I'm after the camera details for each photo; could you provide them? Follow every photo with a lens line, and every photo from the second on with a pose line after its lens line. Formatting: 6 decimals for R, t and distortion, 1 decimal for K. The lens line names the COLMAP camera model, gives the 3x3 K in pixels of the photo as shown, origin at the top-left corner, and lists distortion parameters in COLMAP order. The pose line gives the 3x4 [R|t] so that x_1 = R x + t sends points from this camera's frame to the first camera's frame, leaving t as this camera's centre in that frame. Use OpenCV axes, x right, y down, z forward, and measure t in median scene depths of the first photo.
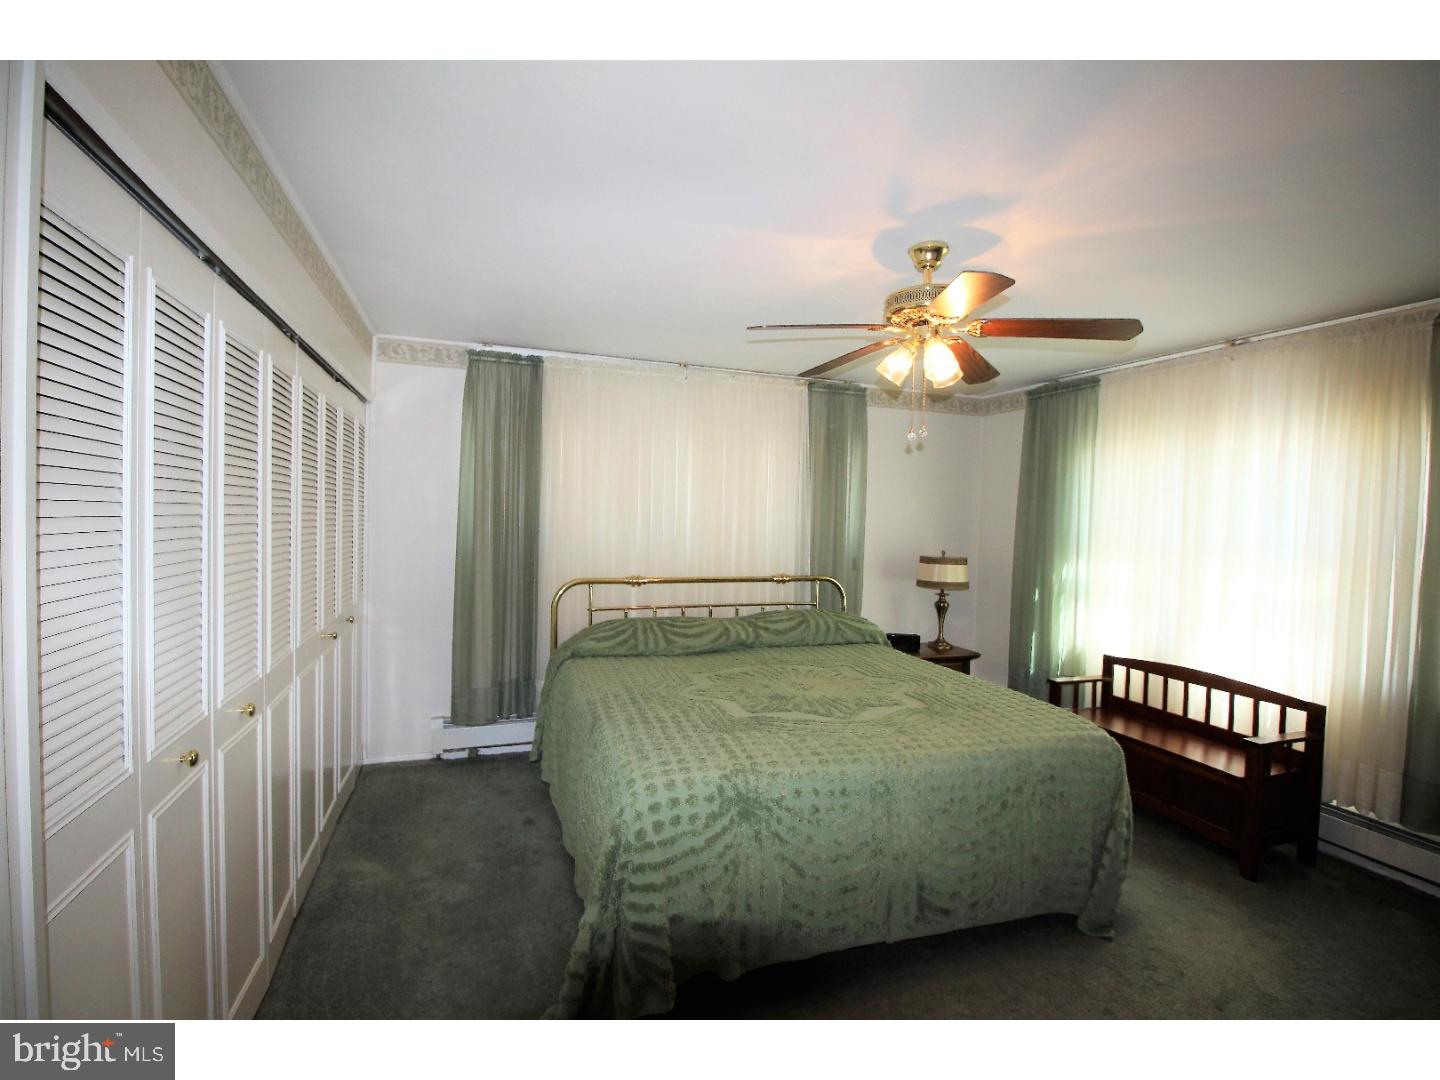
lens RADIAL K [[661.6, 0, 710.7], [0, 661.6, 535.9], [0, 0, 1]] dist [-0.015005, -0.003088]
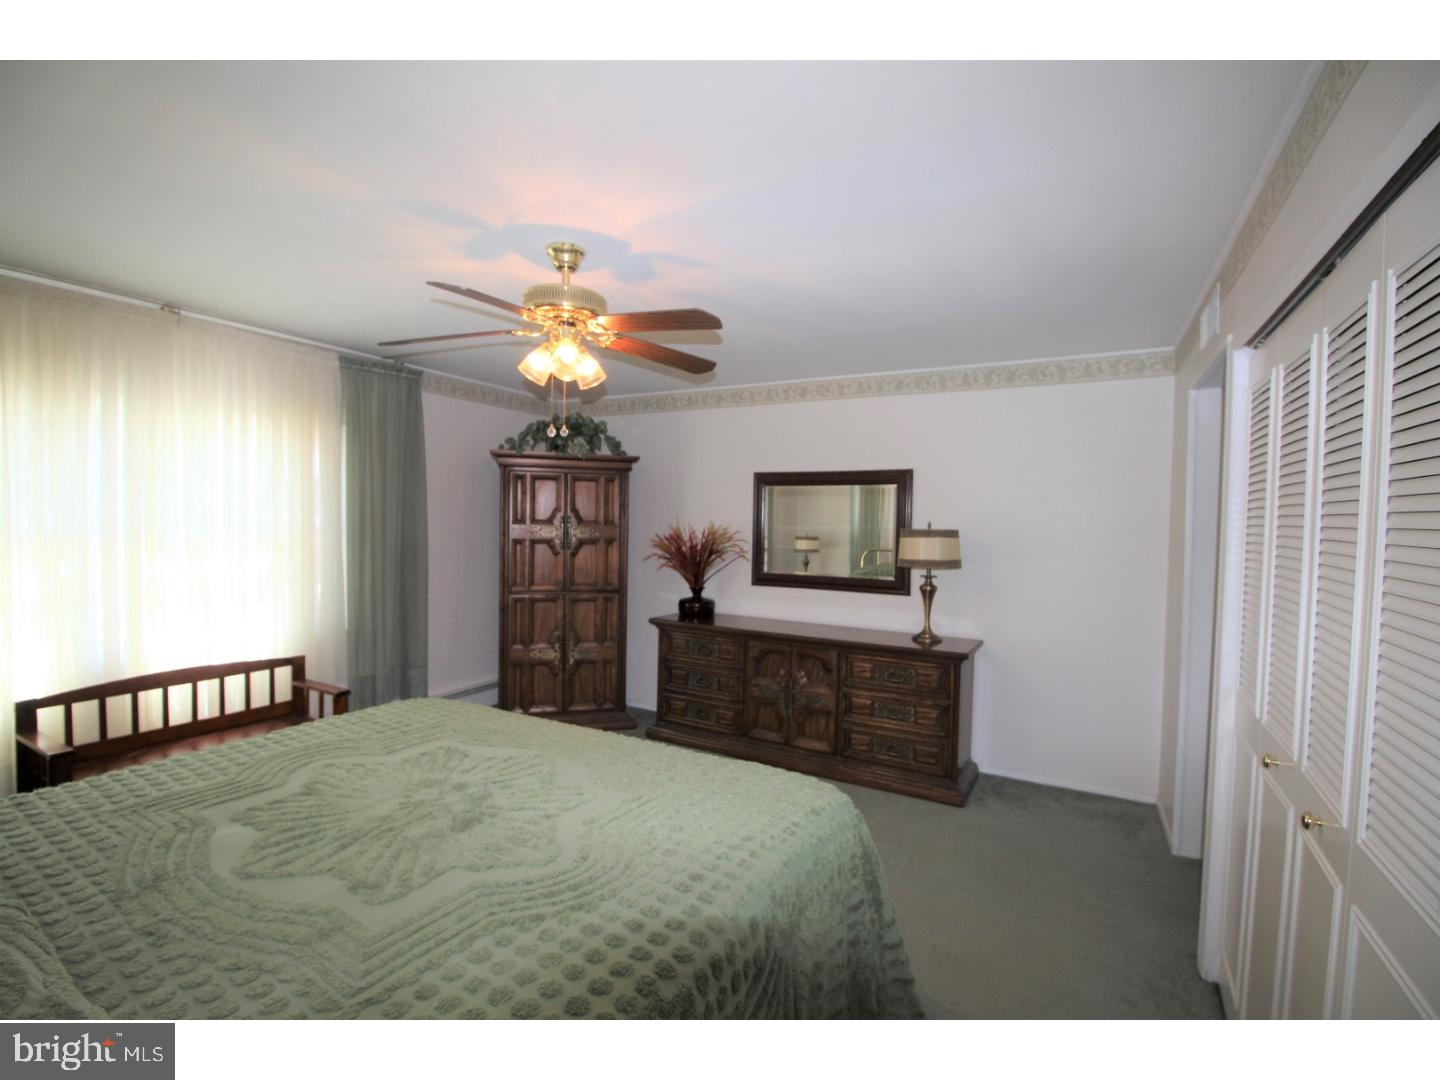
lens RADIAL K [[661.6, 0, 710.8], [0, 661.6, 545.0], [0, 0, 1]] dist [-0.015005, -0.003088]
pose [[-0.656491, -0.066913, 0.751360, -0.423239], [-0.009196, 0.996694, 0.080727, -0.047800], [-0.754278, 0.046087, -0.654936, 1.059133]]
